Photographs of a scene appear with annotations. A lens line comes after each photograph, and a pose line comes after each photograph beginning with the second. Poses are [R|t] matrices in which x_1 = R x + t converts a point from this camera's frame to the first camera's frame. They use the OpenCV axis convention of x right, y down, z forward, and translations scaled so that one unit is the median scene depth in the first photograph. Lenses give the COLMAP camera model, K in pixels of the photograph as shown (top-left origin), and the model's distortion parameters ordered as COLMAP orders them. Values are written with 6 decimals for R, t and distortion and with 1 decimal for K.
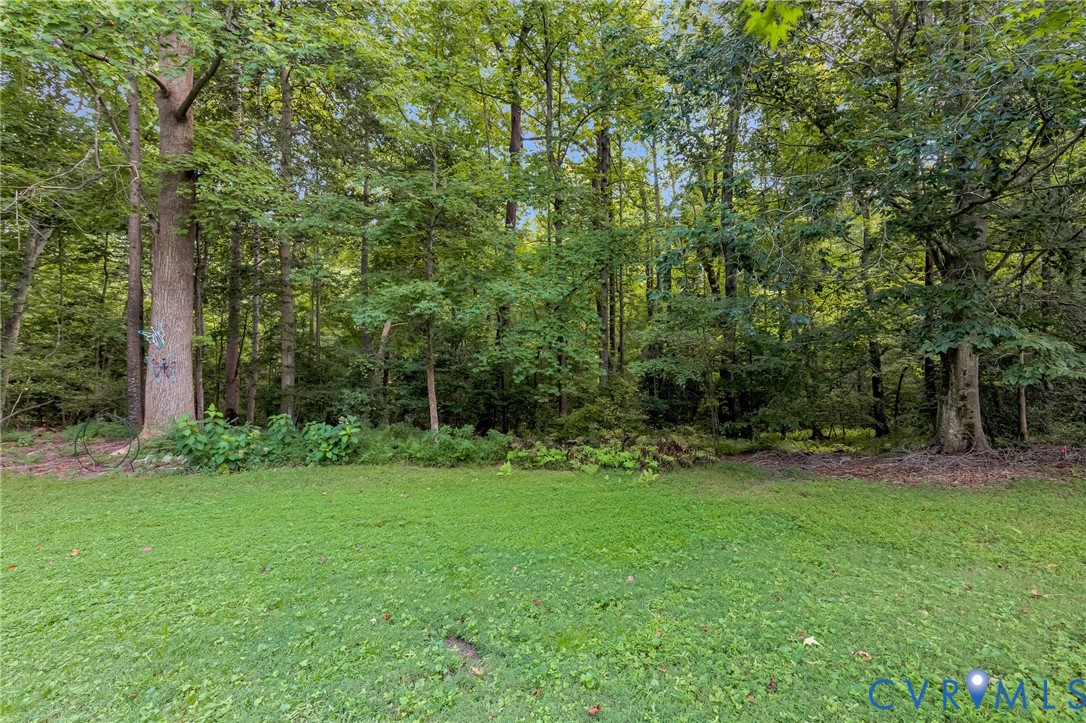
lens RADIAL K [[496.0, 0, 531.7], [0, 496.0, 365.7], [0, 0, 1]] dist [0.009862, -0.000884]
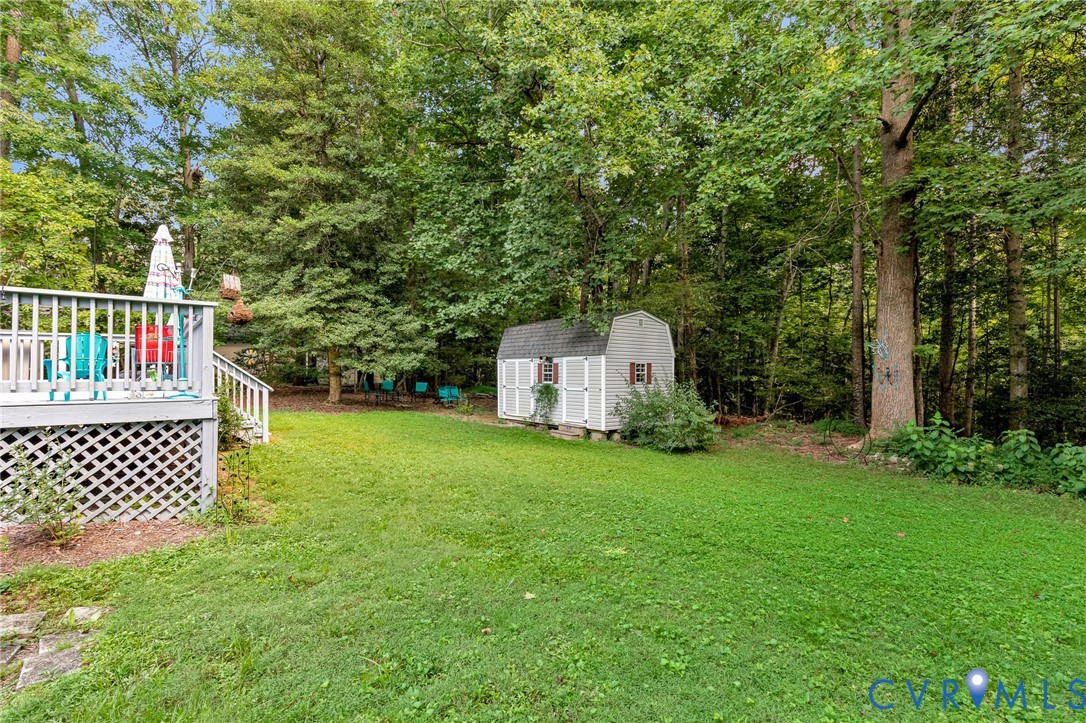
lens RADIAL K [[496.0, 0, 531.7], [0, 496.0, 365.7], [0, 0, 1]] dist [0.009862, -0.000884]
pose [[0.396851, -0.006670, -0.917859, -0.034317], [-0.003248, 0.999957, -0.008670, -0.006084], [0.917877, 0.006422, 0.396813, -0.160247]]
